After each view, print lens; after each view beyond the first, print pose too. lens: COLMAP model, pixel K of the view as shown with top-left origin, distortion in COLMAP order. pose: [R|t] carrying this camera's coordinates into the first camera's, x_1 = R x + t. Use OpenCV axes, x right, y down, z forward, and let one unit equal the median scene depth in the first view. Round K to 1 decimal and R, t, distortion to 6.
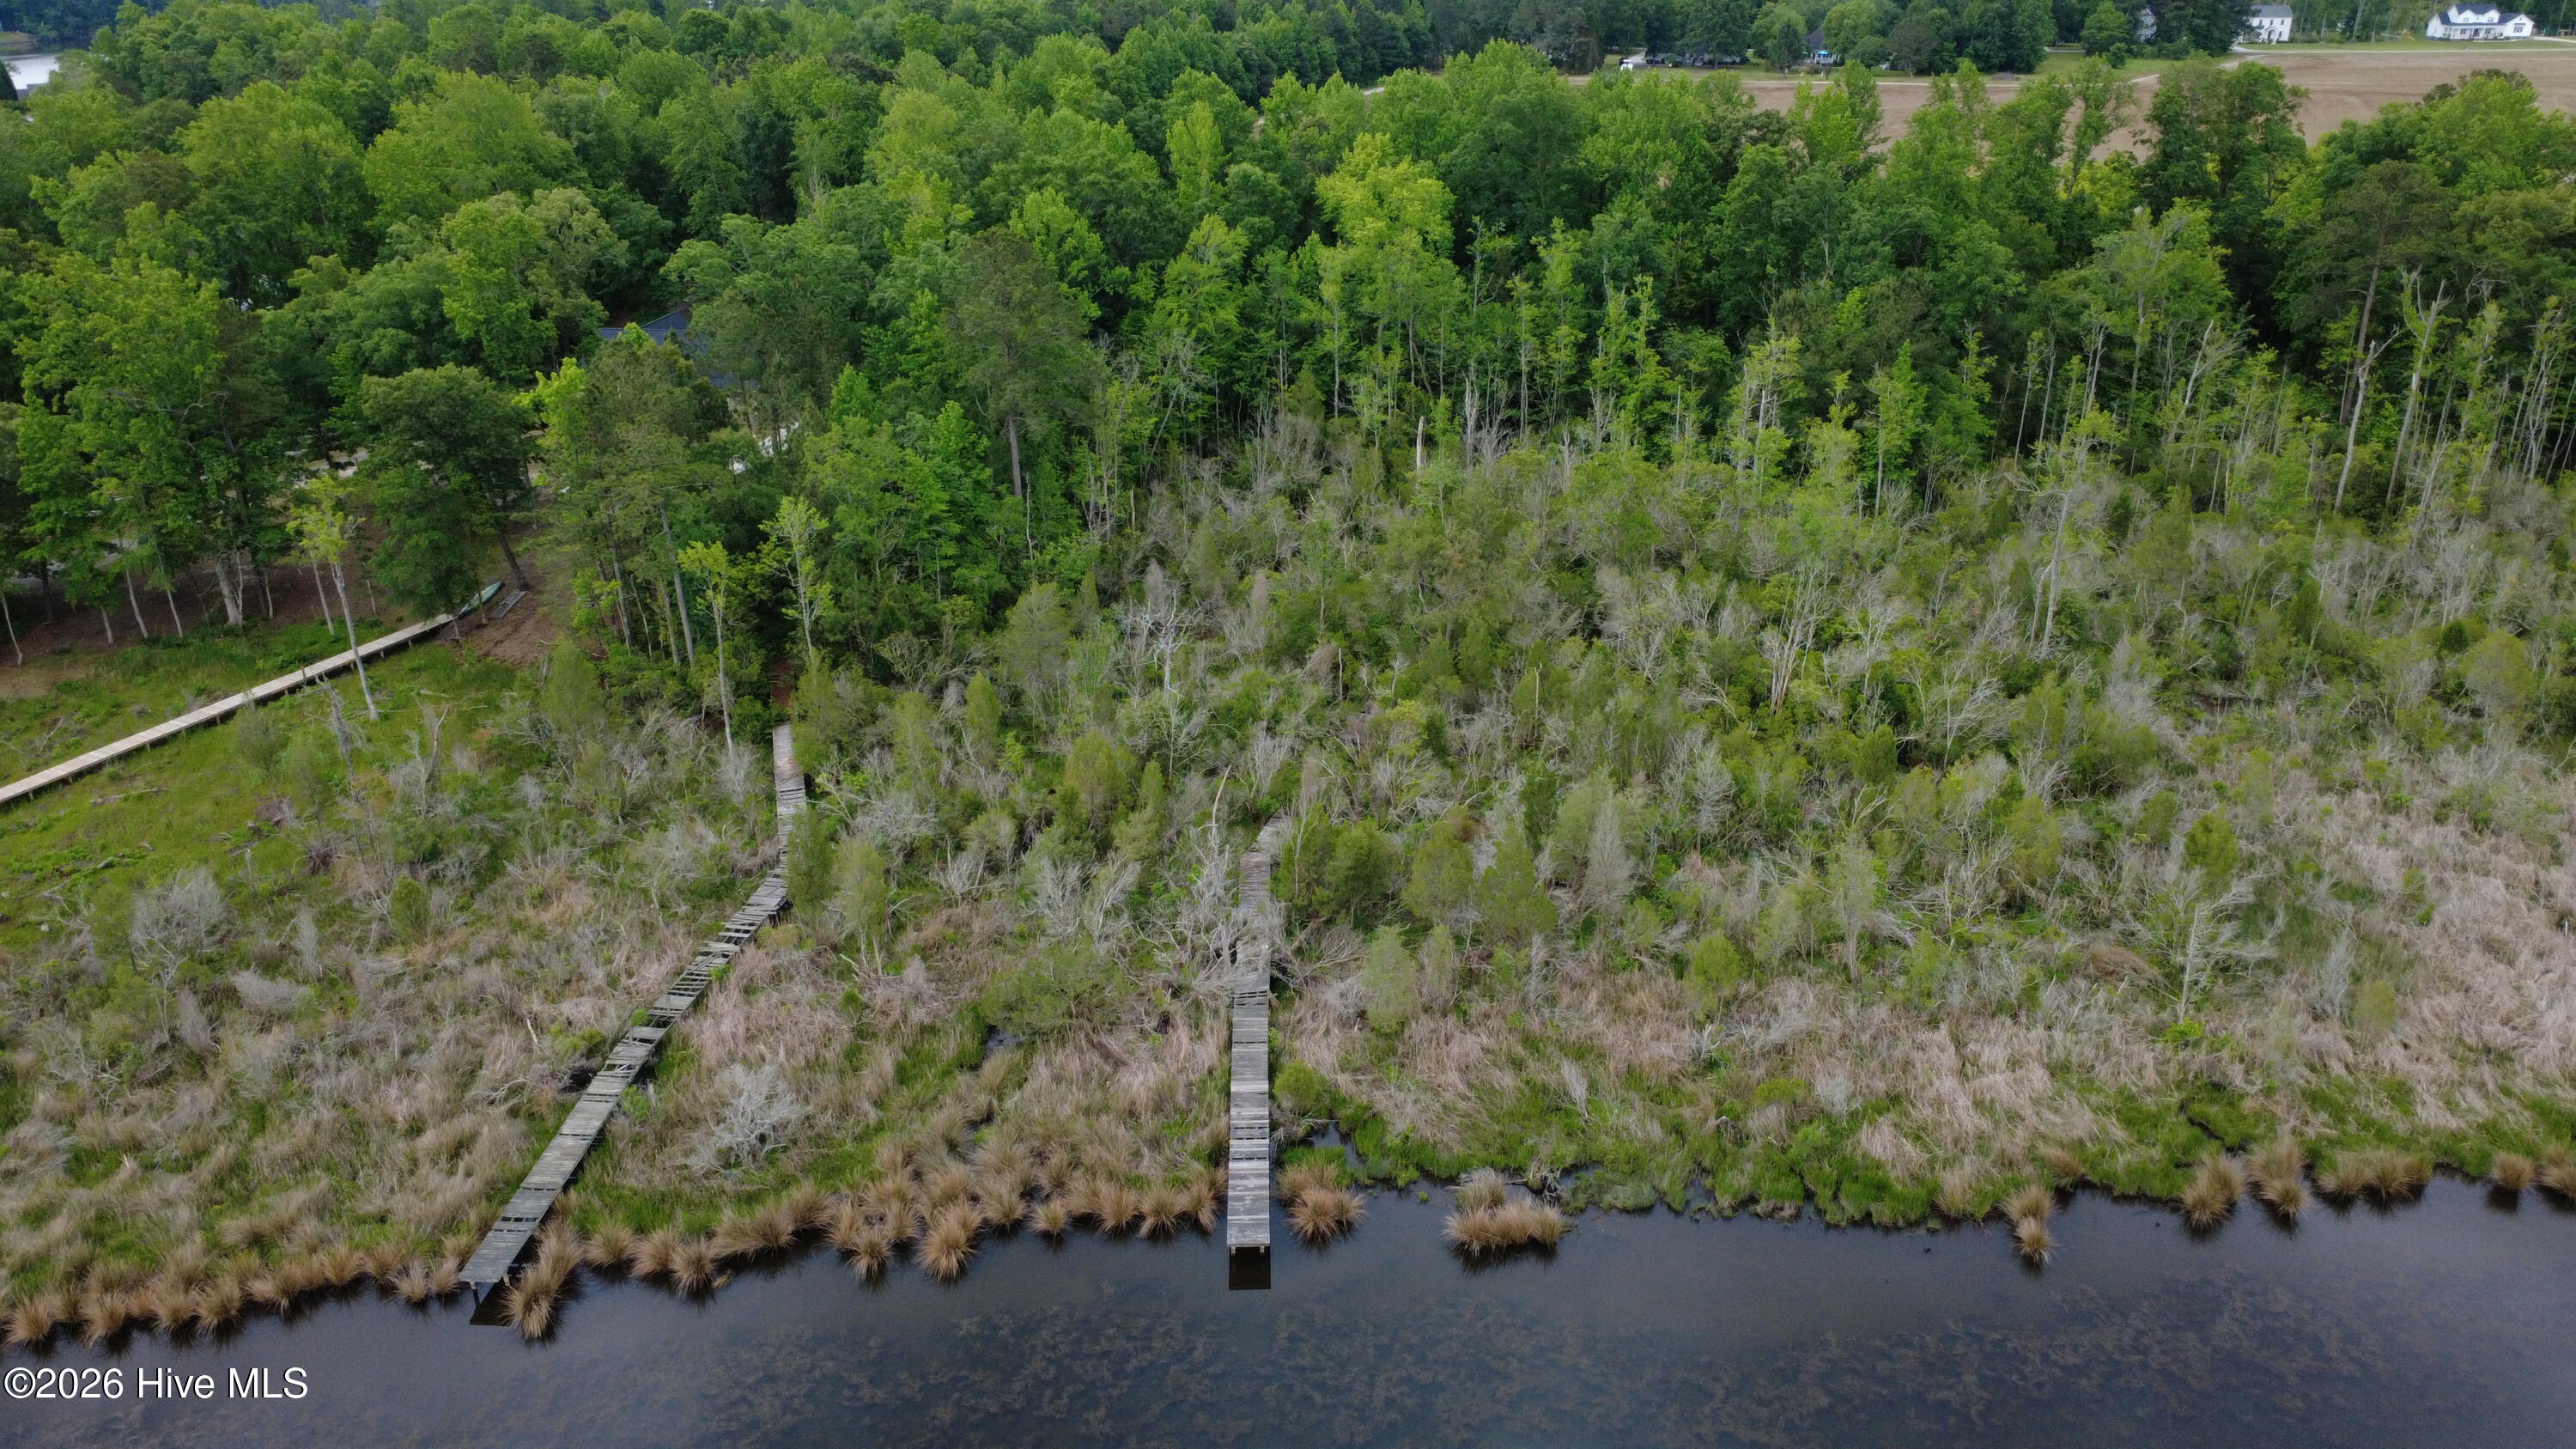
lens RADIAL K [[1826.7, 0, 1288.0], [0, 1826.7, 724.5], [0, 0, 1]] dist [-0.005483, 0.003035]
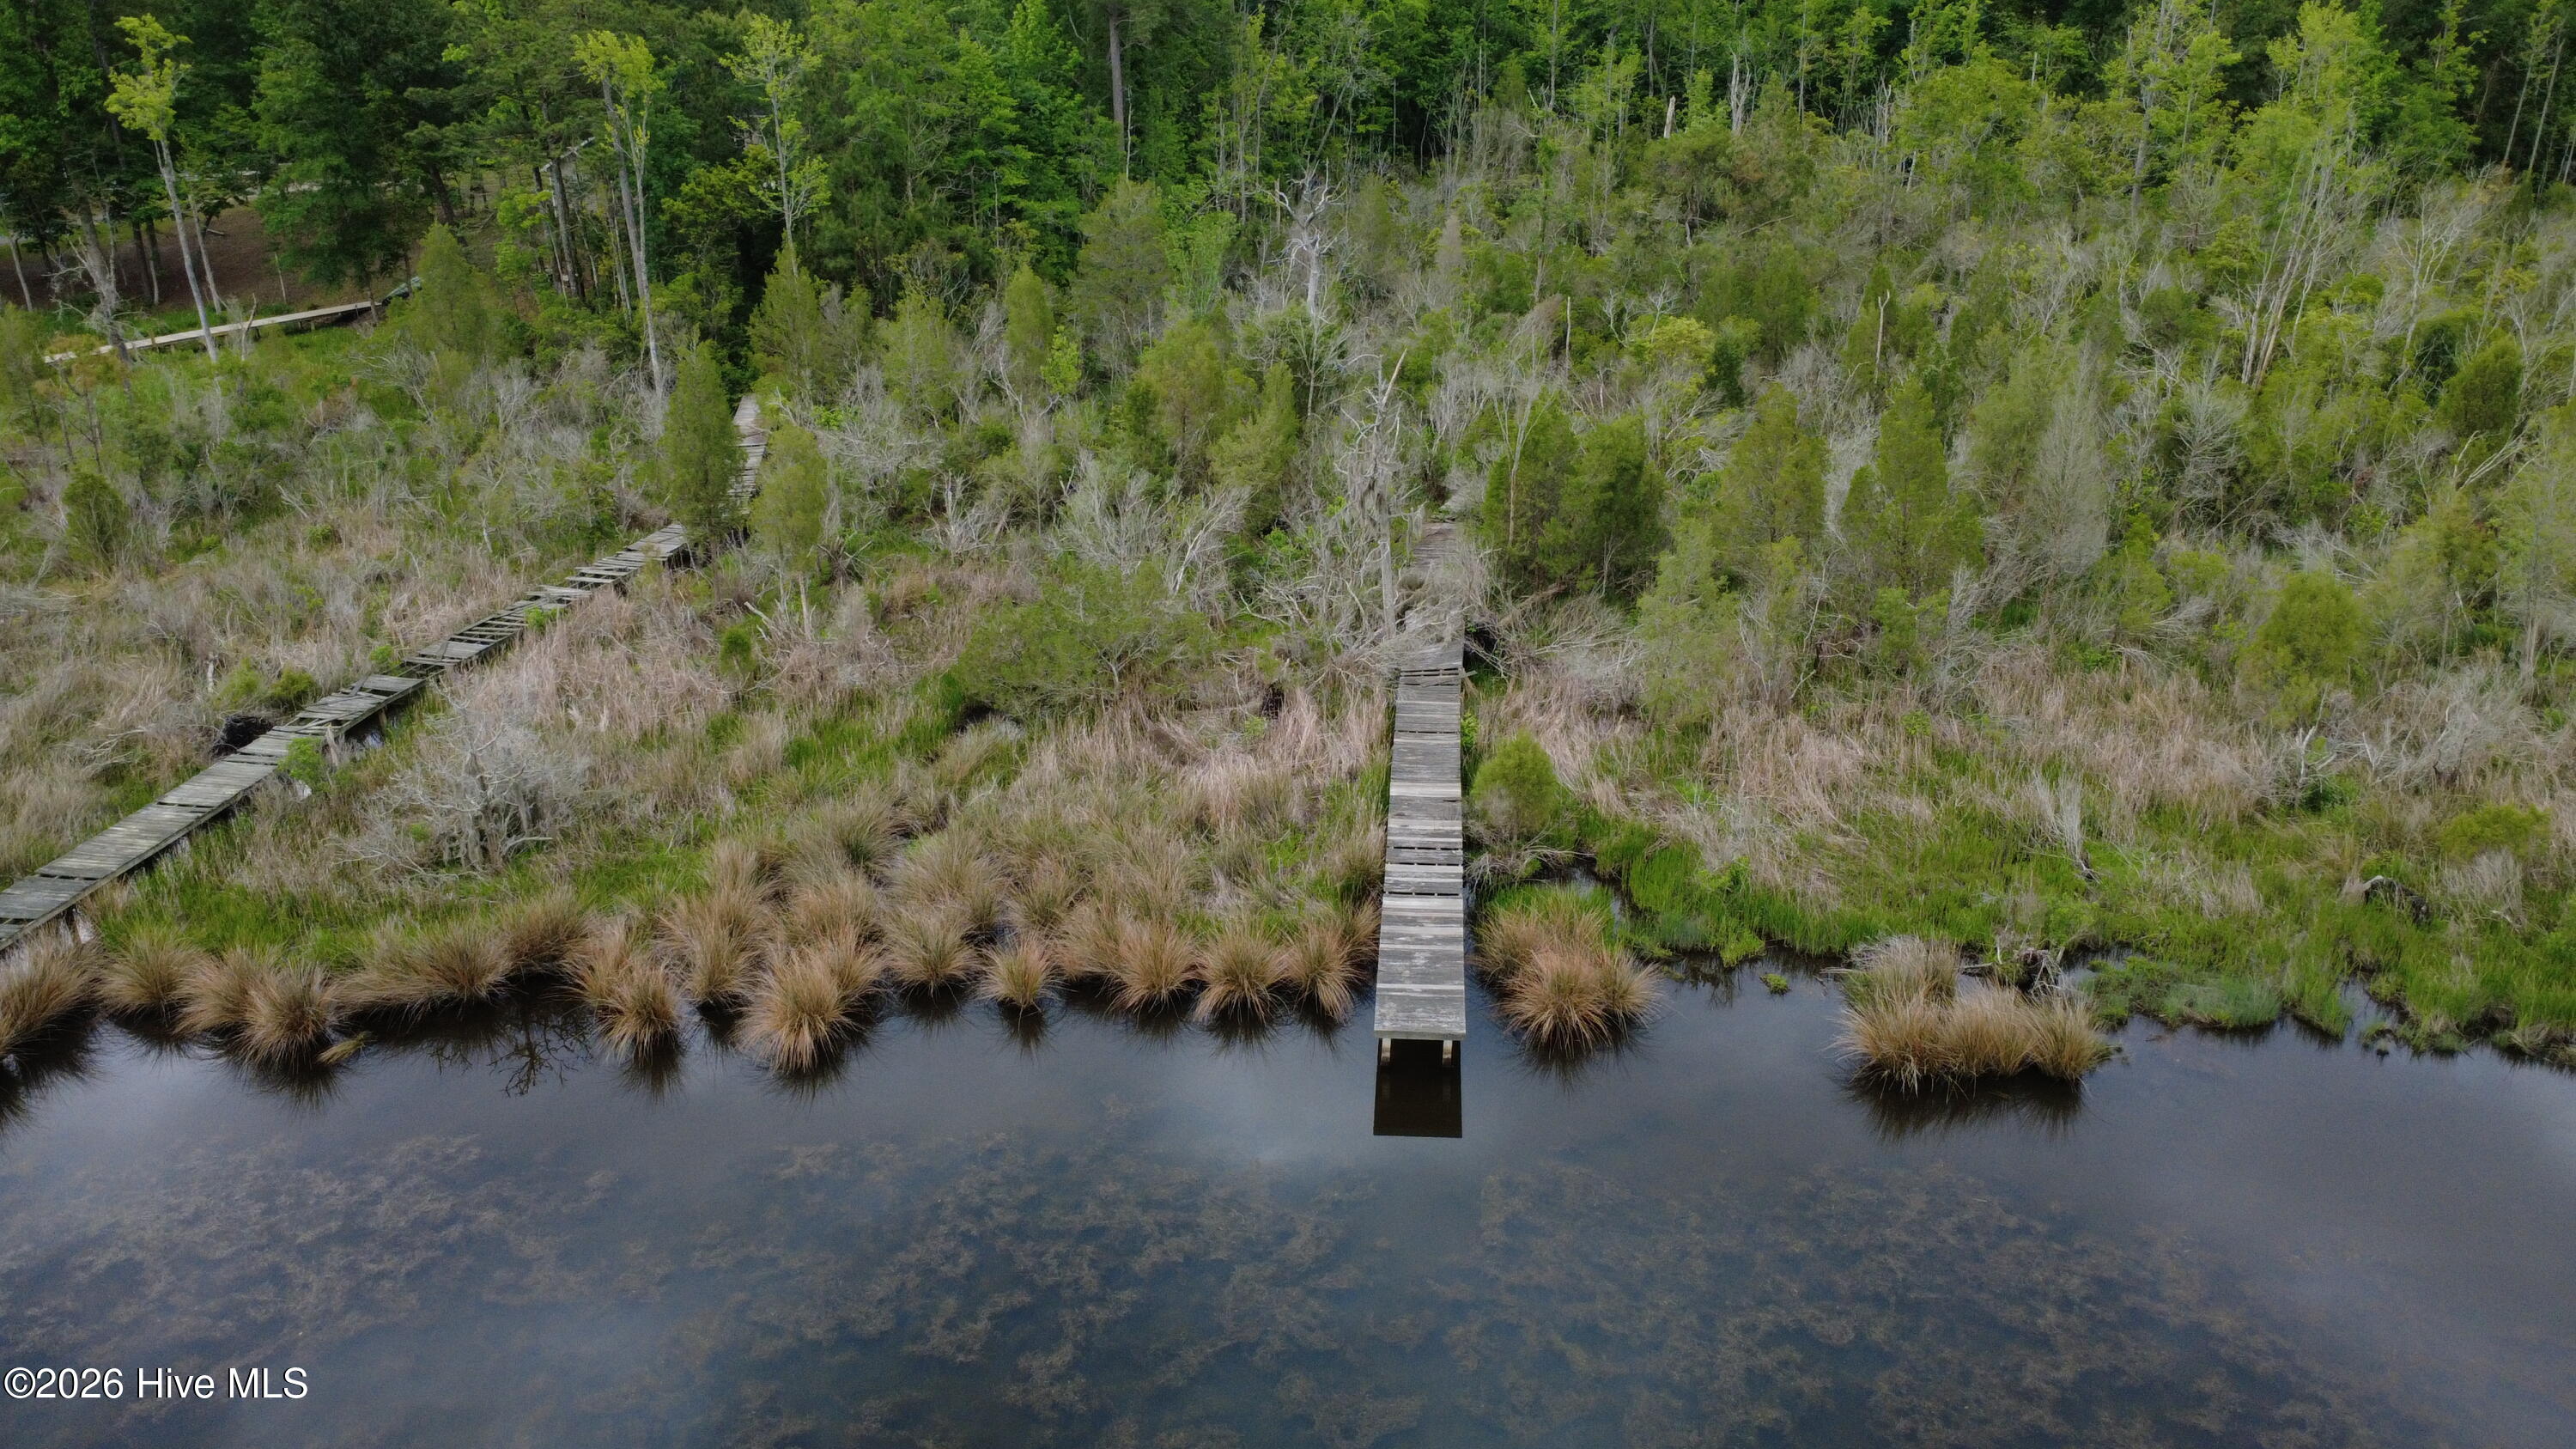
lens RADIAL K [[1826.7, 0, 1288.0], [0, 1826.7, 724.5], [0, 0, 1]] dist [-0.005483, 0.003035]
pose [[0.995590, 0.039170, -0.085237, -0.017164], [-0.040825, 0.999009, -0.017754, 0.200174], [0.084457, 0.021156, 0.996202, 0.492624]]
